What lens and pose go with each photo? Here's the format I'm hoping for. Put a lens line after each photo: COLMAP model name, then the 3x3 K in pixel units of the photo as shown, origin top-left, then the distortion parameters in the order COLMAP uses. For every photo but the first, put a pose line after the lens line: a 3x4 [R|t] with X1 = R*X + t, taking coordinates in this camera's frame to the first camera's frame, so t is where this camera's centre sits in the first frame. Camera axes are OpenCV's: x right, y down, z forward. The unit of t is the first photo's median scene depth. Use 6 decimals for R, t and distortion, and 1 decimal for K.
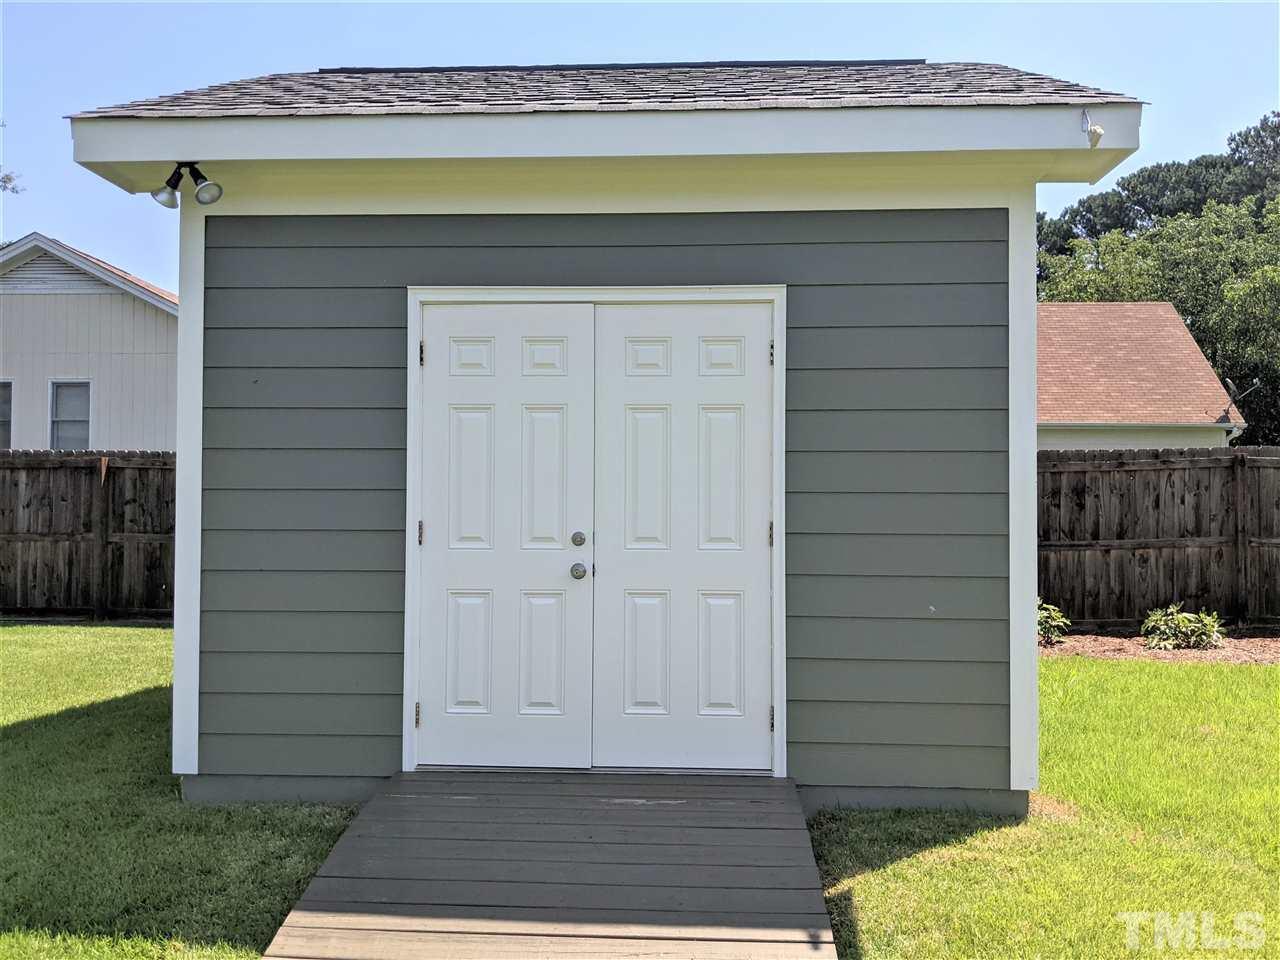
lens RADIAL K [[1002.2, 0, 640.0], [0, 1002.2, 480.0], [0, 0, 1]] dist [-0.005619, -0.000770]
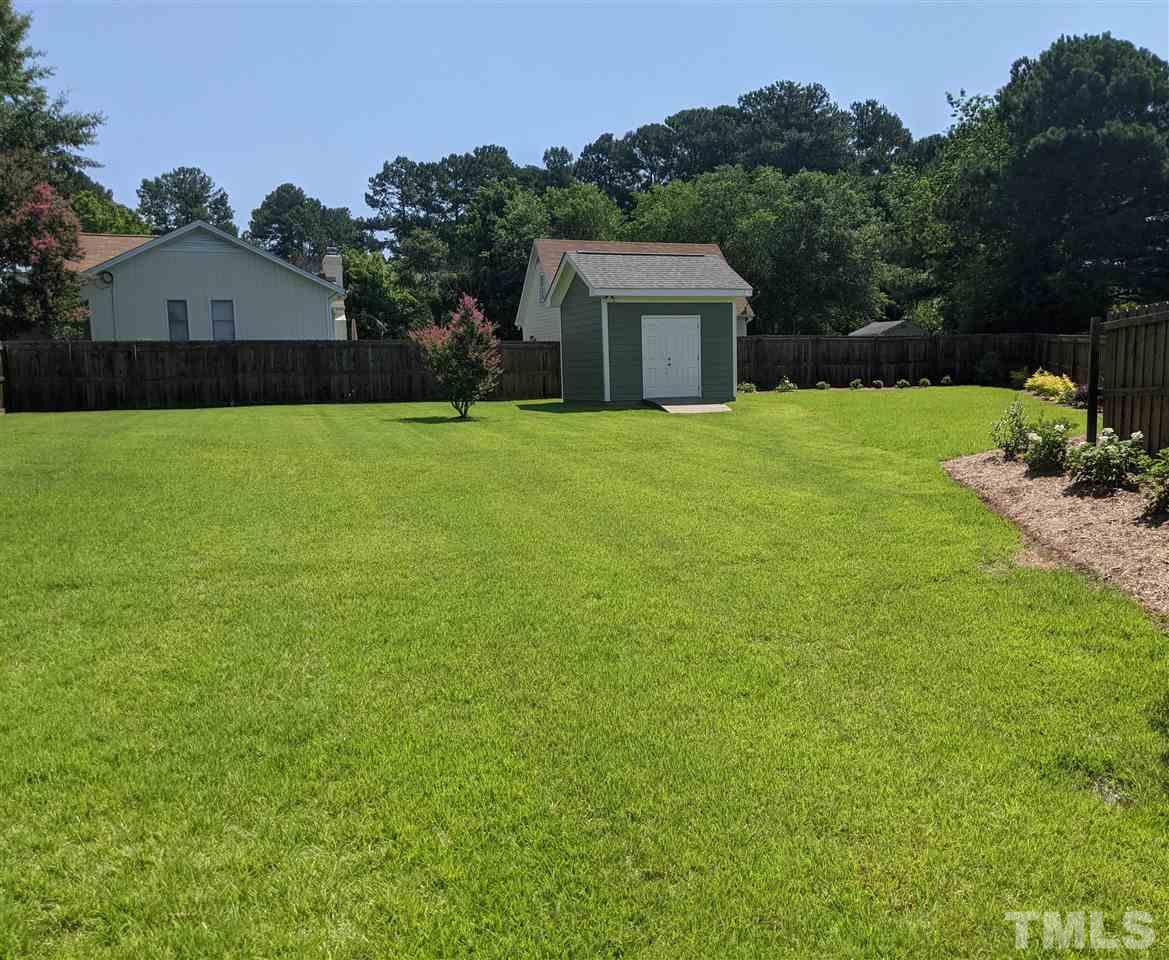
lens RADIAL K [[1015.8, 0, 584.5], [0, 1015.8, 480.0], [0, 0, 1]] dist [0.007514, 0.010736]
pose [[0.923537, -0.068220, 0.377394, -0.205122], [0.018603, 0.990862, 0.133590, -0.003033], [-0.383059, -0.116355, 0.916366, -0.318131]]
